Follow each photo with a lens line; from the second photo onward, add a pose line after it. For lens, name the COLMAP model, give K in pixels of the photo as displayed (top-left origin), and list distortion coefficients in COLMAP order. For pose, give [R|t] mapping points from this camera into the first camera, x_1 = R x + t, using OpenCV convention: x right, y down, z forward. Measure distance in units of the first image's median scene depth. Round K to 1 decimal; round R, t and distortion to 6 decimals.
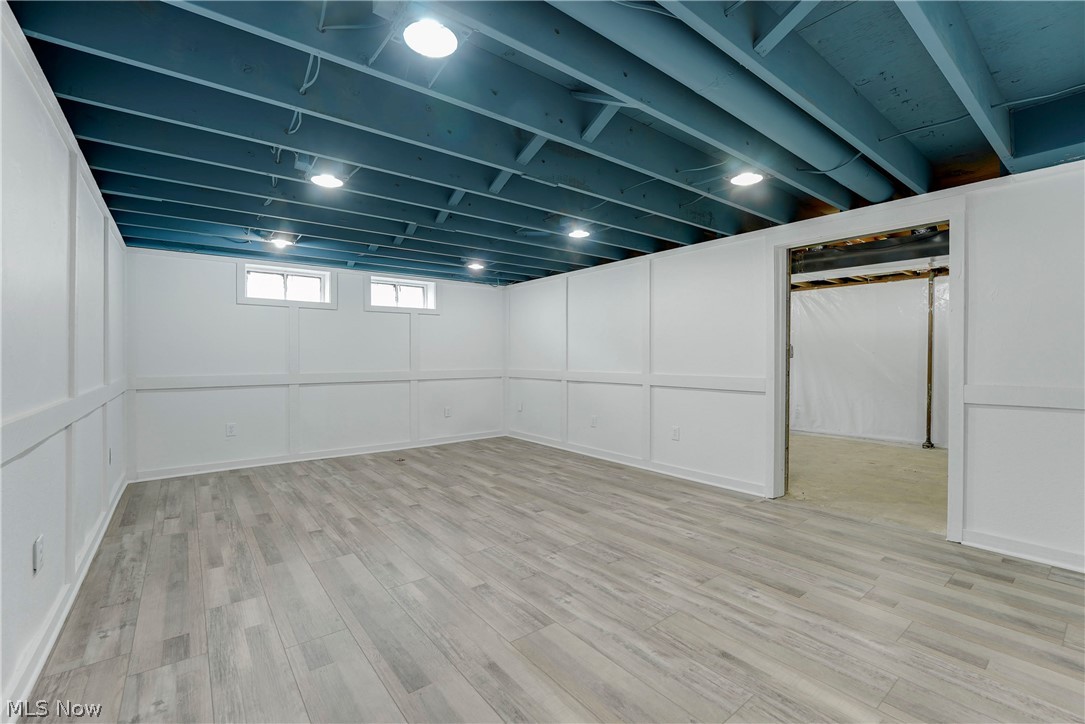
lens RADIAL K [[470.8, 0, 542.5], [0, 470.8, 362.0], [0, 0, 1]] dist [-0.026338, 0.000042]
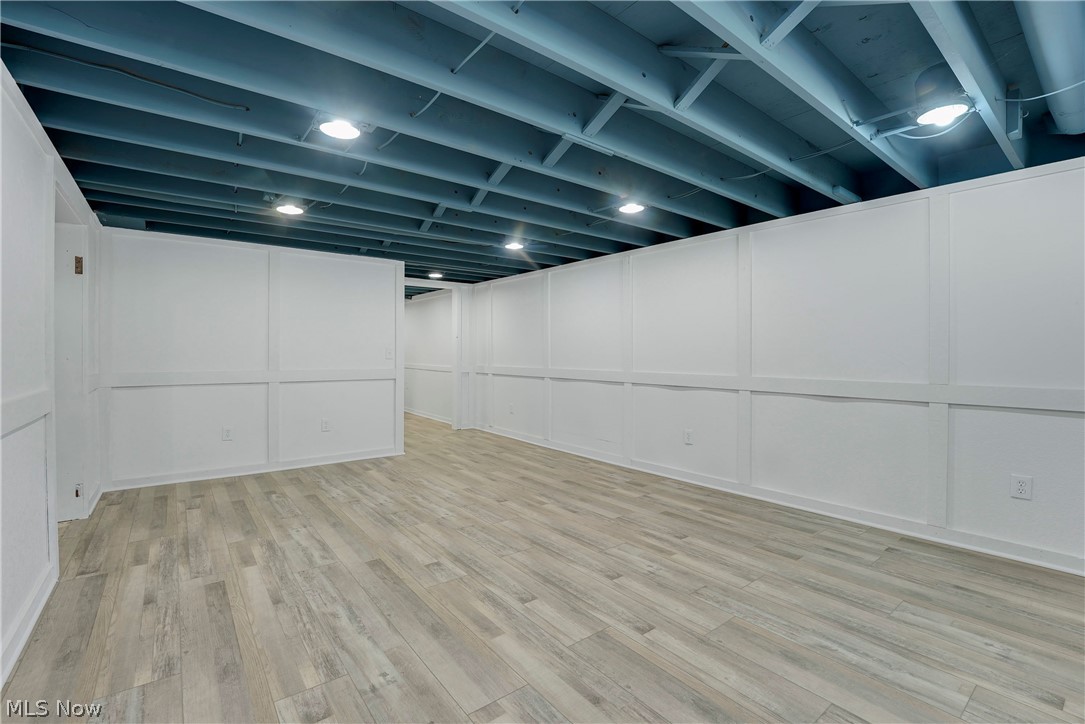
lens RADIAL K [[470.8, 0, 542.5], [0, 470.8, 362.0], [0, 0, 1]] dist [-0.026338, 0.000042]
pose [[-0.999961, -0.000070, -0.008821, -0.189028], [-0.000343, 0.999520, 0.030977, -0.021289], [0.008815, 0.030979, -0.999481, 1.902619]]
